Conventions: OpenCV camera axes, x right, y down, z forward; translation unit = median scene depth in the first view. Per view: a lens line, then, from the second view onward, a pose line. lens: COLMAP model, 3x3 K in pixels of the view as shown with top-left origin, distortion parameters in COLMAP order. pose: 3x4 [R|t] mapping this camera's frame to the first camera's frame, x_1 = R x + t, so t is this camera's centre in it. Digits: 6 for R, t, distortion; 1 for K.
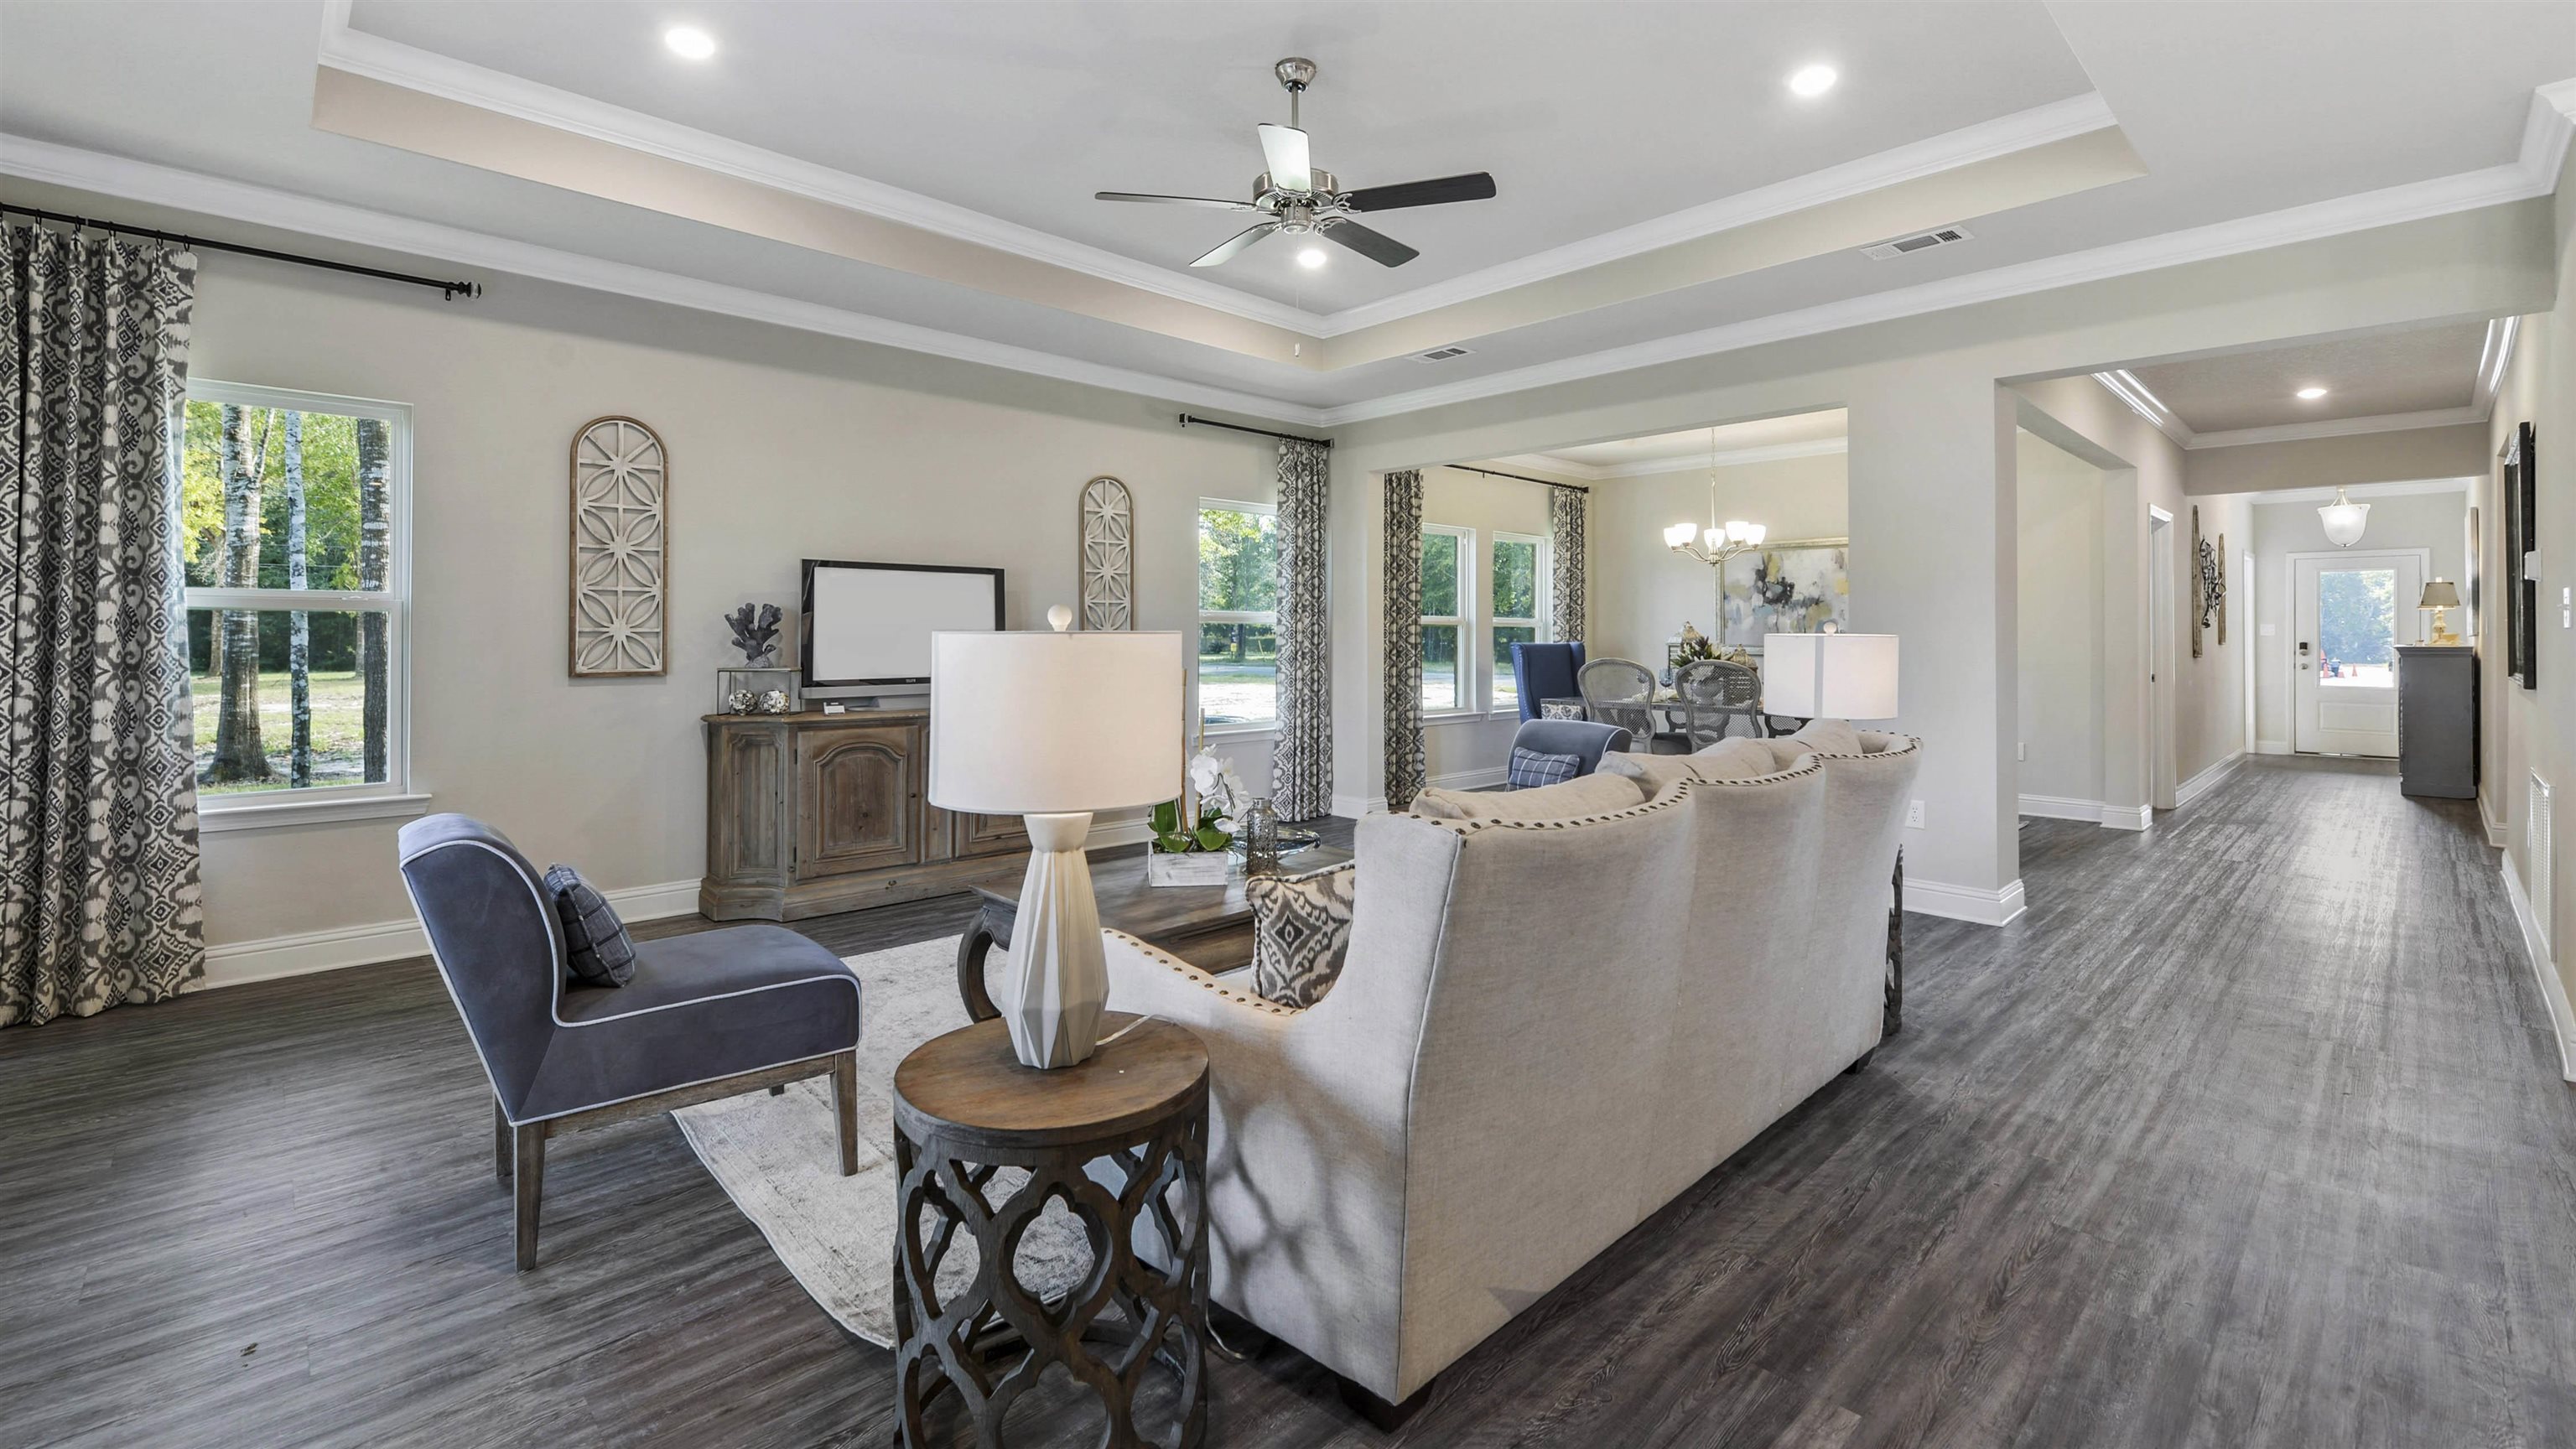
lens RADIAL K [[1088.8, 0, 1293.6], [0, 1088.8, 635.7], [0, 0, 1]] dist [0.000968, -0.000447]
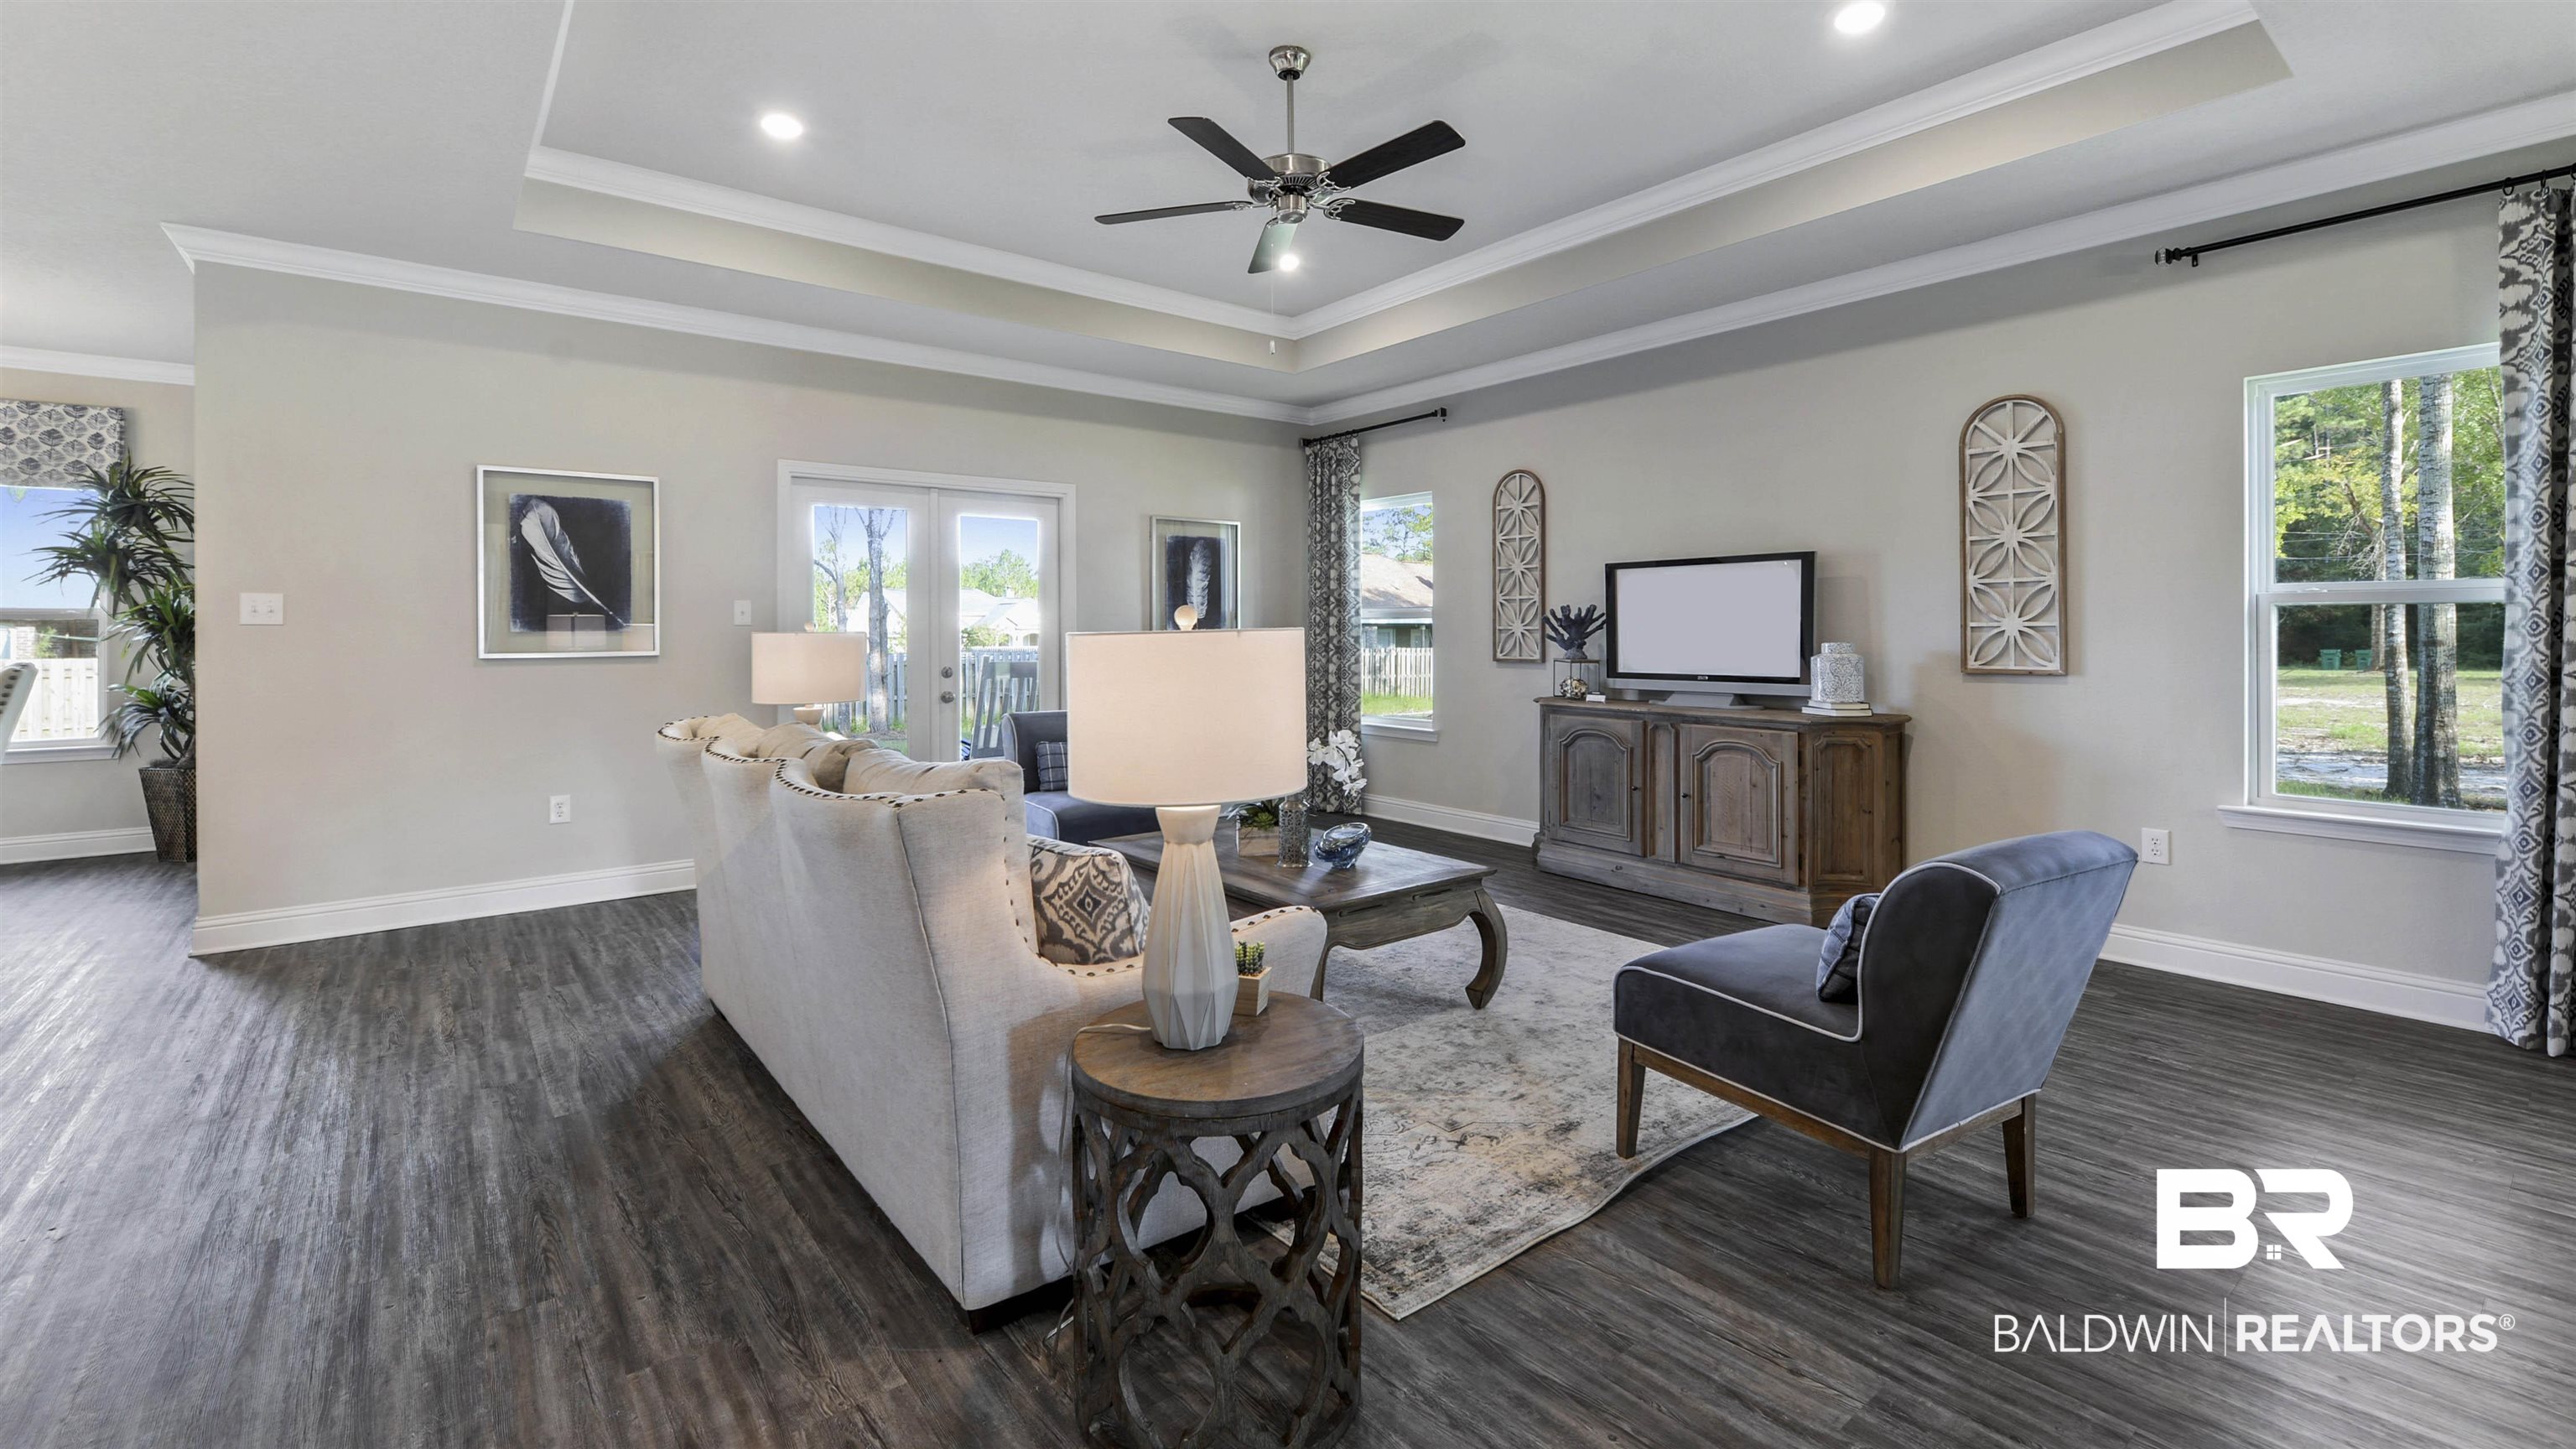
lens RADIAL K [[1088.8, 0, 1270.3], [0, 1088.8, 629.1], [0, 0, 1]] dist [0.000968, -0.000447]
pose [[-0.102257, -0.004490, -0.994748, 0.631359], [0.003538, 0.999982, -0.004878, 0.001427], [0.994752, -0.004018, -0.102239, 0.693973]]
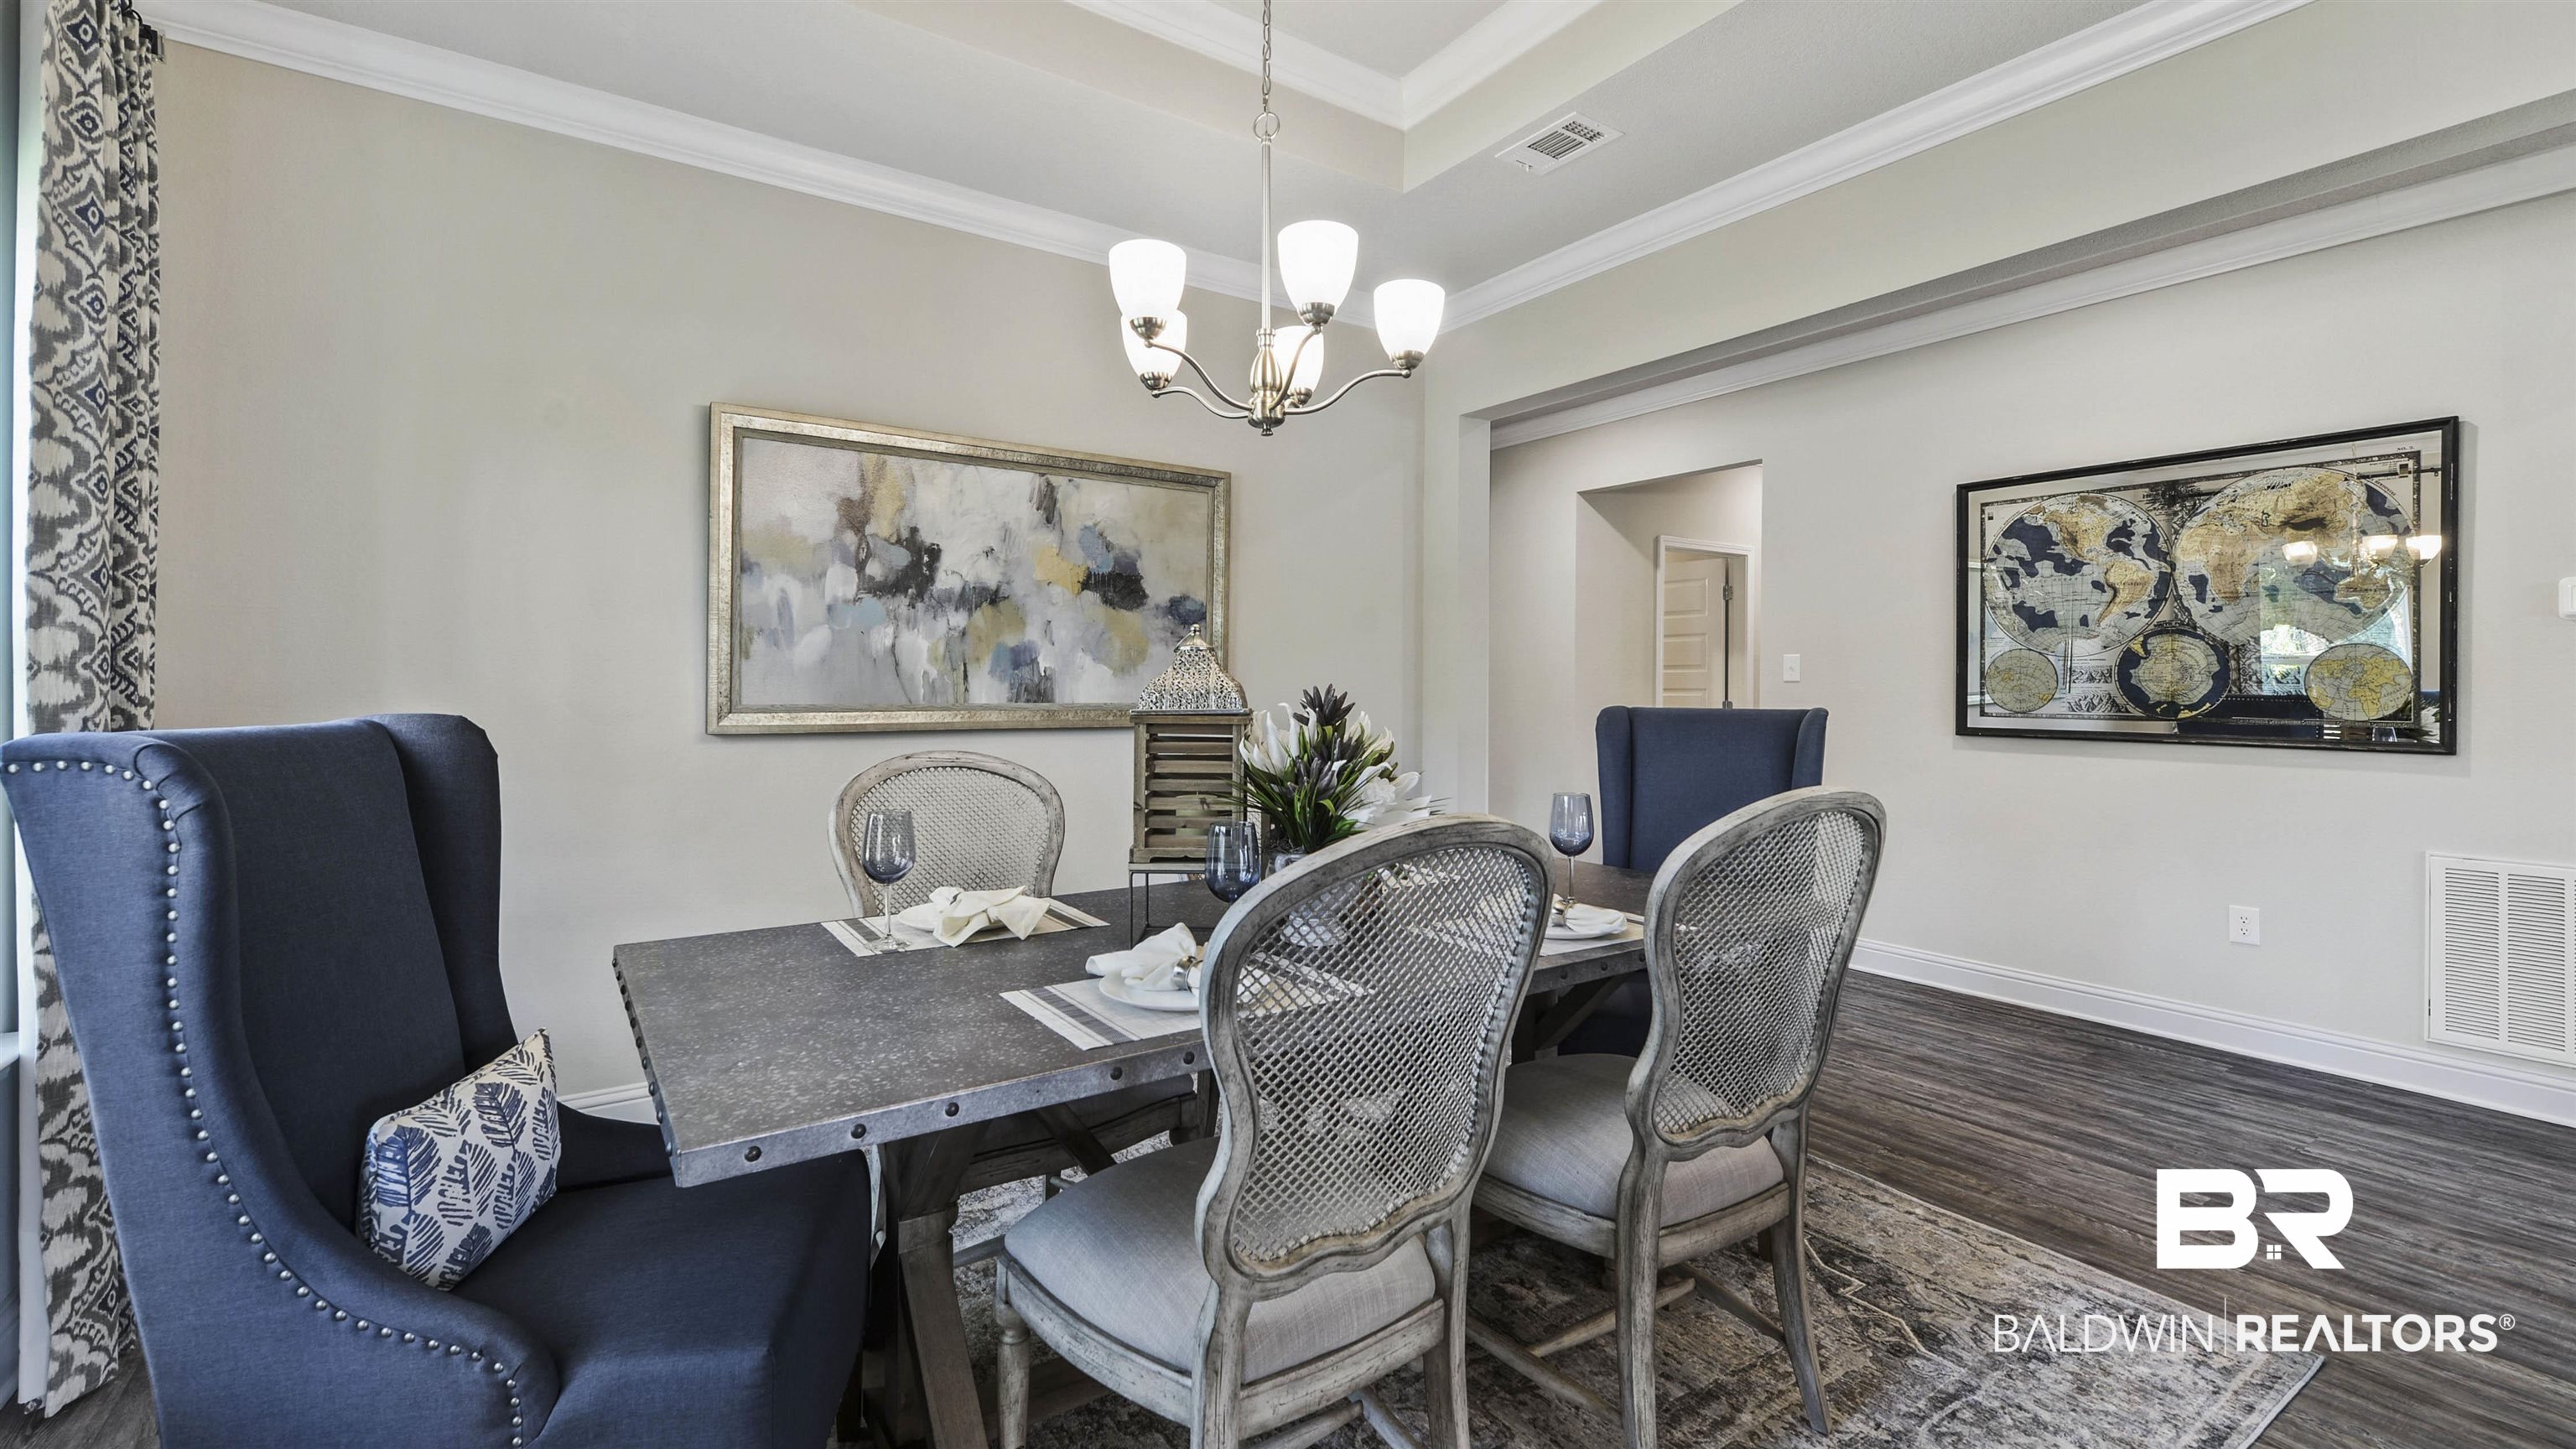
lens RADIAL K [[1088.8, 0, 1276.1], [0, 1088.8, 687.2], [0, 0, 1]] dist [0.000968, -0.000447]
pose [[0.183908, -0.004797, 0.982932, 0.151880], [-0.004294, 0.999975, 0.005683, -0.000128], [-0.982934, -0.005265, 0.183882, 1.291612]]
